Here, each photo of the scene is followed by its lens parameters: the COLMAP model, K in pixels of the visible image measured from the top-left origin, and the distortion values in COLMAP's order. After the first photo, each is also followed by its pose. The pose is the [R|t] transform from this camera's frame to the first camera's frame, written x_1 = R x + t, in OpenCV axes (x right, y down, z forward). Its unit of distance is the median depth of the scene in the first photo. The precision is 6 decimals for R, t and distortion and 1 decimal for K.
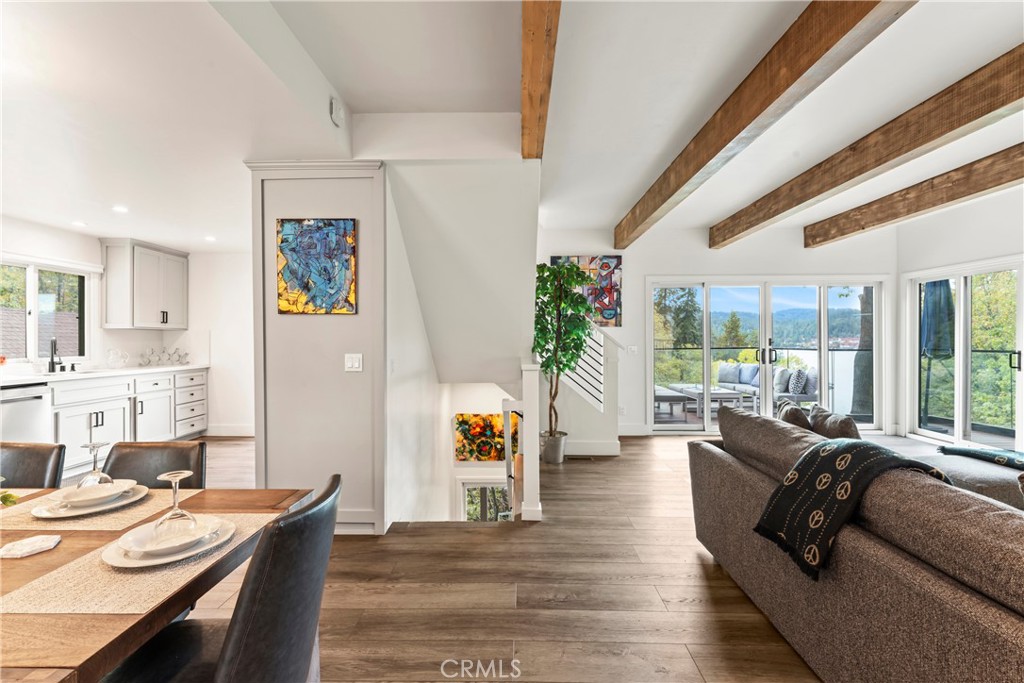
lens RADIAL K [[462.0, 0, 511.5], [0, 462.0, 340.1], [0, 0, 1]] dist [-0.004653, -0.000010]
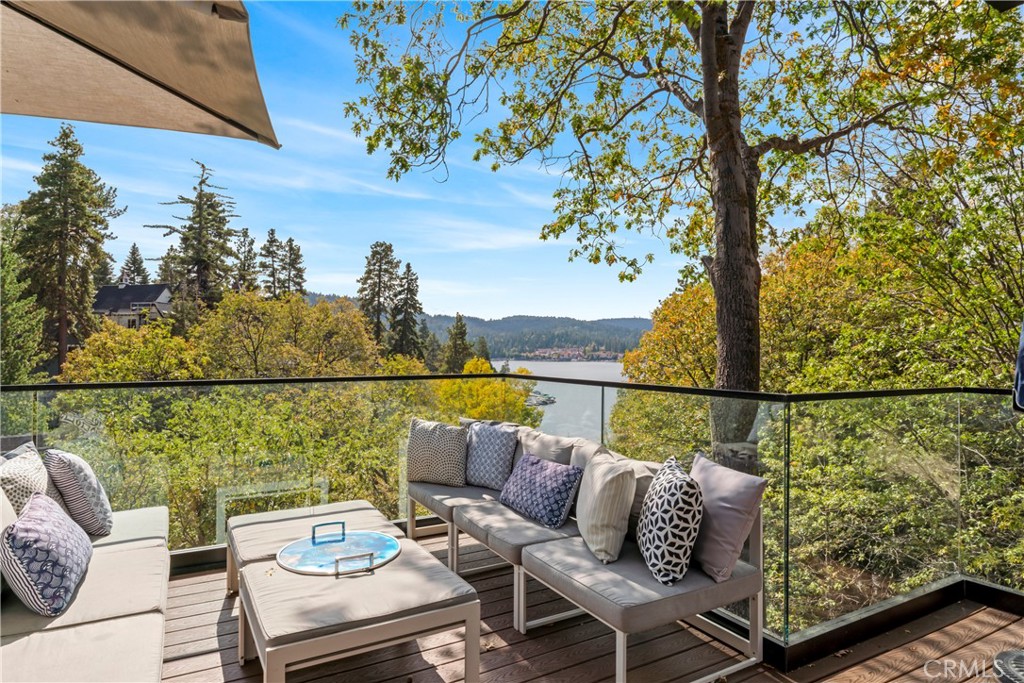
lens RADIAL K [[594.0, 0, 512.0], [0, 594.0, 341.5], [0, 0, 1]] dist [-0.019053, -0.000167]
pose [[0.859251, 0.016148, 0.511299, 0.562069], [-0.010322, 0.999845, -0.014232, -0.002079], [-0.511449, 0.006951, 0.859285, 1.134712]]
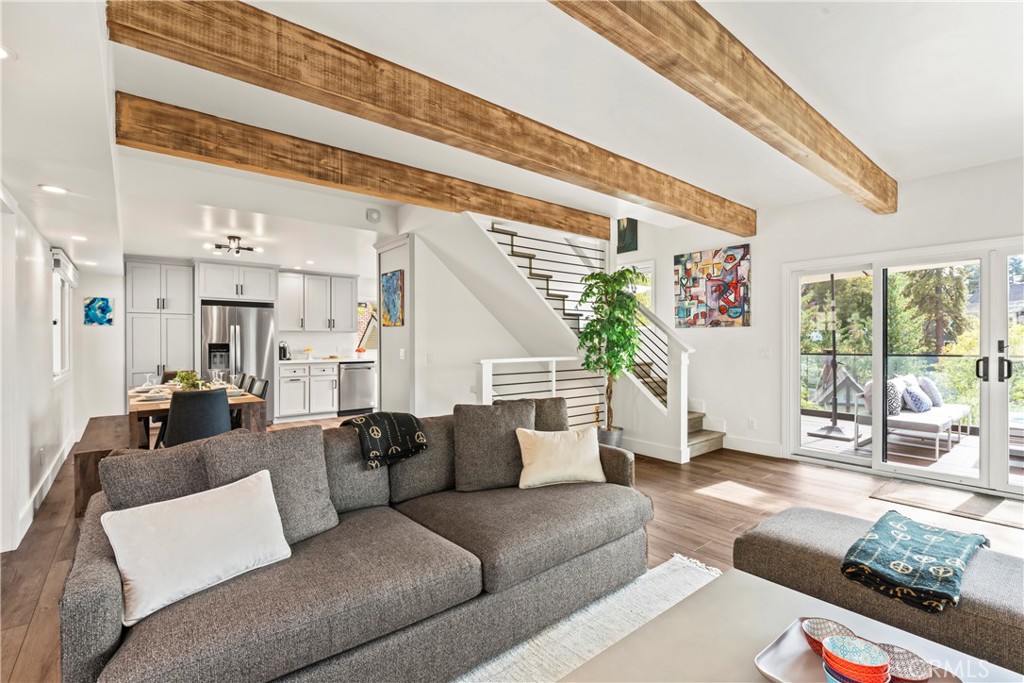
lens RADIAL K [[464.6, 0, 515.2], [0, 464.6, 342.4], [0, 0, 1]] dist [0.000395, -0.000402]
pose [[0.653066, 0.006061, -0.757277, 0.707637], [-0.002264, 0.999979, 0.006051, -0.003868], [0.757298, -0.002237, 0.653066, 0.118464]]
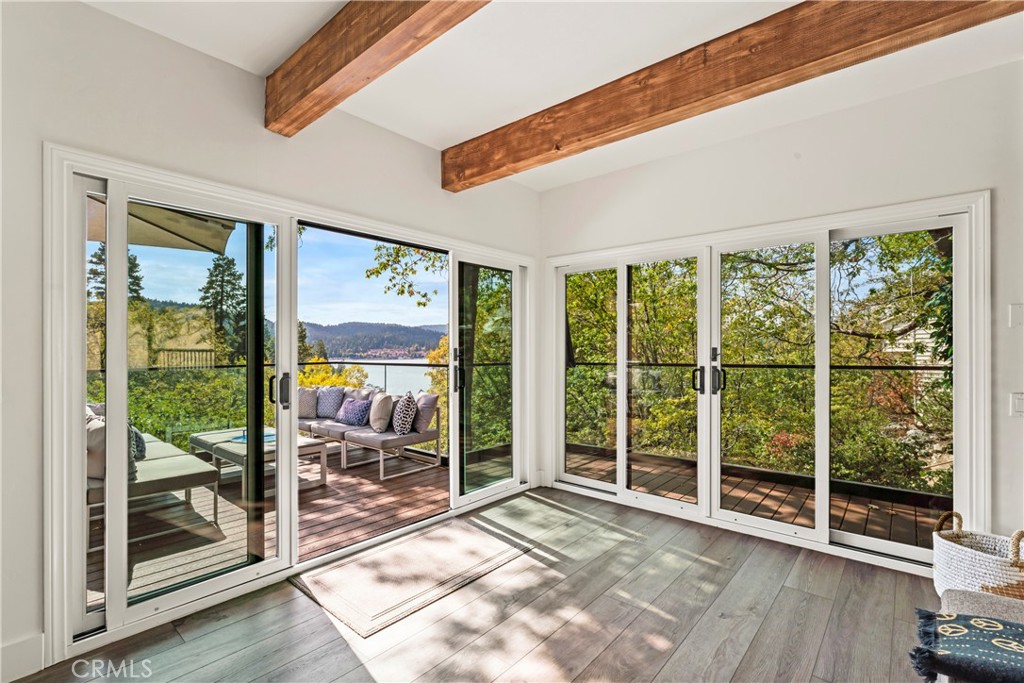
lens RADIAL K [[464.6, 0, 515.2], [0, 464.6, 342.4], [0, 0, 1]] dist [0.000395, -0.000402]
pose [[0.634806, 0.014274, 0.772540, 0.296460], [-0.000510, 0.999837, -0.018054, -0.001341], [-0.772671, 0.011067, 0.634710, 0.663732]]
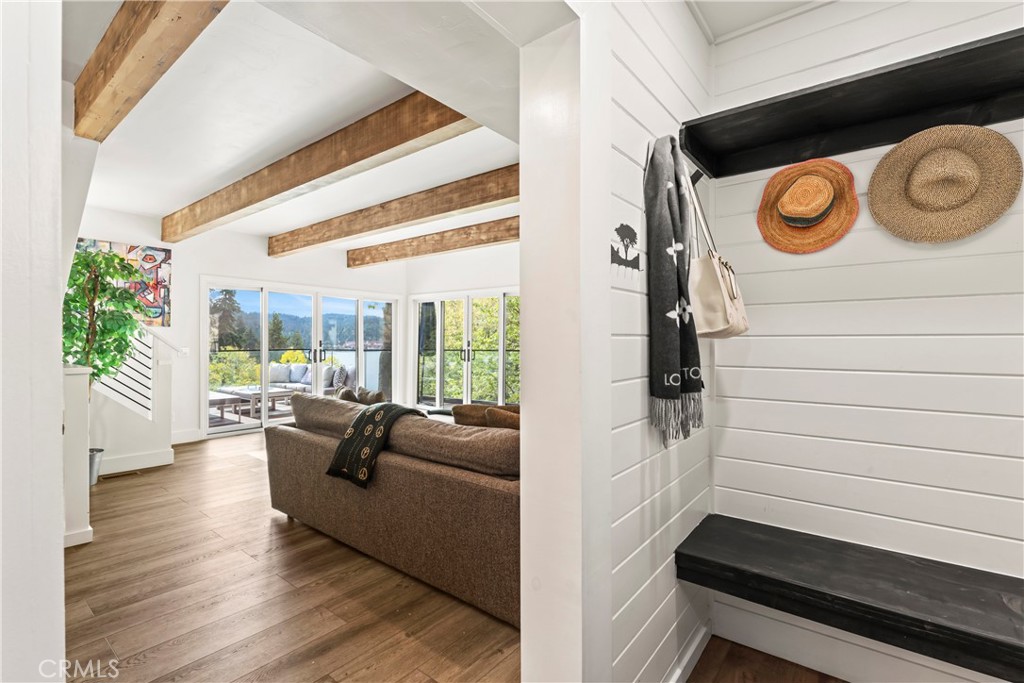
lens RADIAL K [[462.0, 0, 511.5], [0, 462.0, 340.1], [0, 0, 1]] dist [-0.004653, -0.000010]
pose [[0.604538, 0.008343, 0.796532, -0.095585], [-0.004283, 0.999965, -0.007223, 0.001775], [-0.796565, 0.000955, 0.604553, -0.114986]]
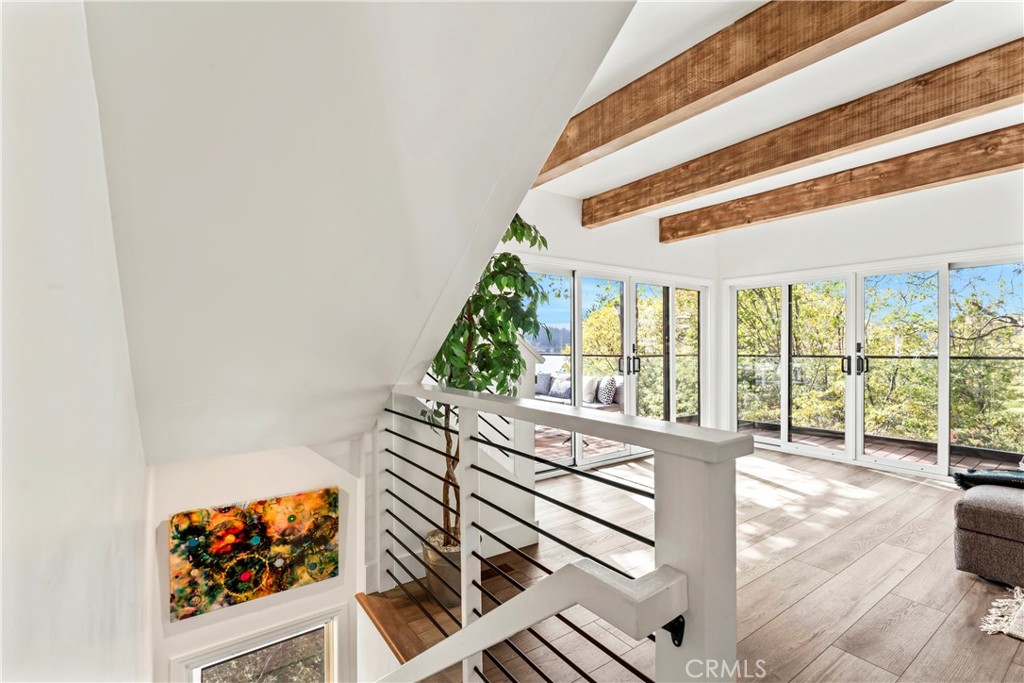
lens RADIAL K [[460.5, 0, 513.9], [0, 460.5, 344.0], [0, 0, 1]] dist [-0.003569, 0.001266]
pose [[0.805794, 0.001391, 0.592194, -0.134043], [0.000927, 0.999993, -0.003610, -0.000975], [-0.592195, 0.003458, 0.805787, 0.525688]]
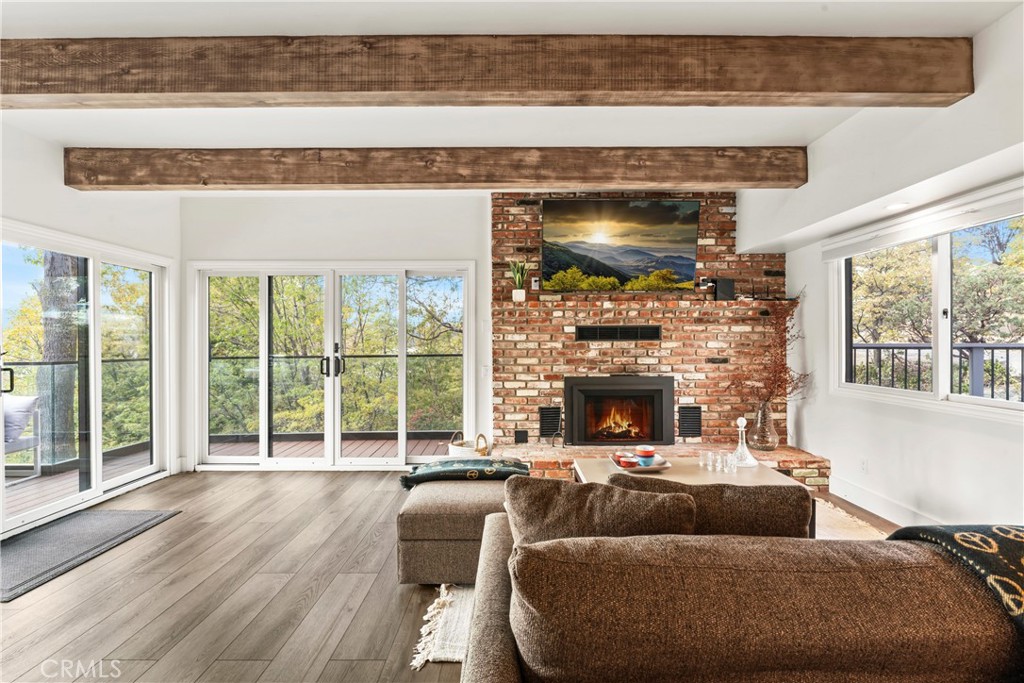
lens RADIAL K [[464.2, 0, 510.8], [0, 464.2, 346.1], [0, 0, 1]] dist [-0.005179, 0.000953]
pose [[-0.014386, -0.003867, 0.999889, 0.067801], [0.003512, 0.999986, 0.003918, -0.002564], [-0.999890, 0.003568, -0.014372, 0.535281]]
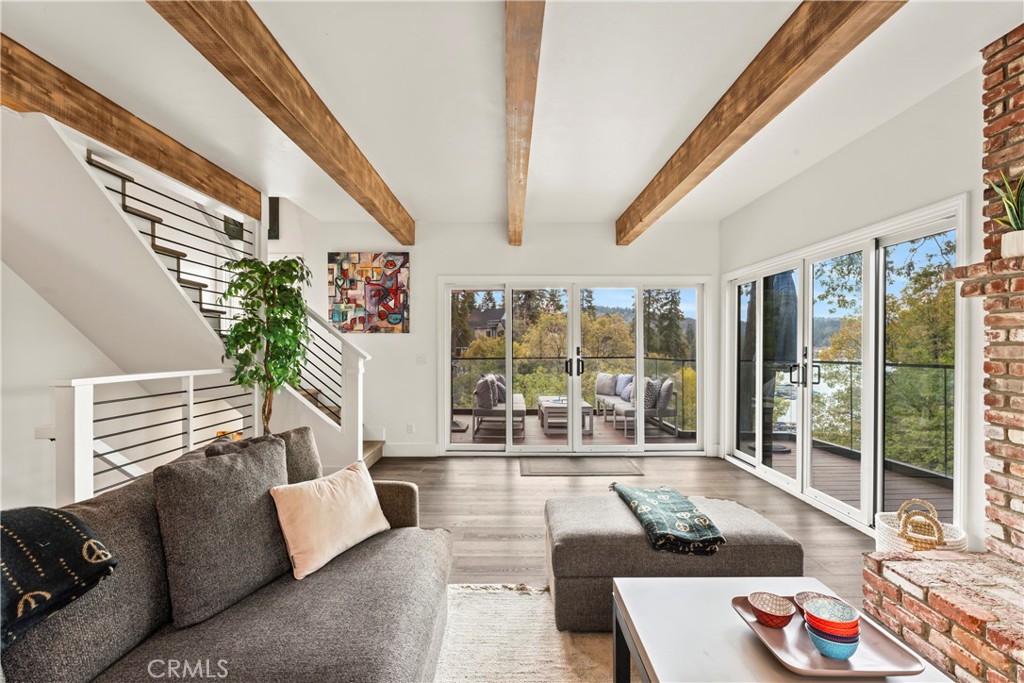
lens RADIAL K [[464.2, 0, 510.8], [0, 464.2, 346.1], [0, 0, 1]] dist [-0.005179, 0.000953]
pose [[0.999823, 0.004657, 0.018230, 0.483807], [-0.004603, 0.999985, -0.002995, -0.002914], [-0.018244, 0.002910, 0.999829, 0.127994]]
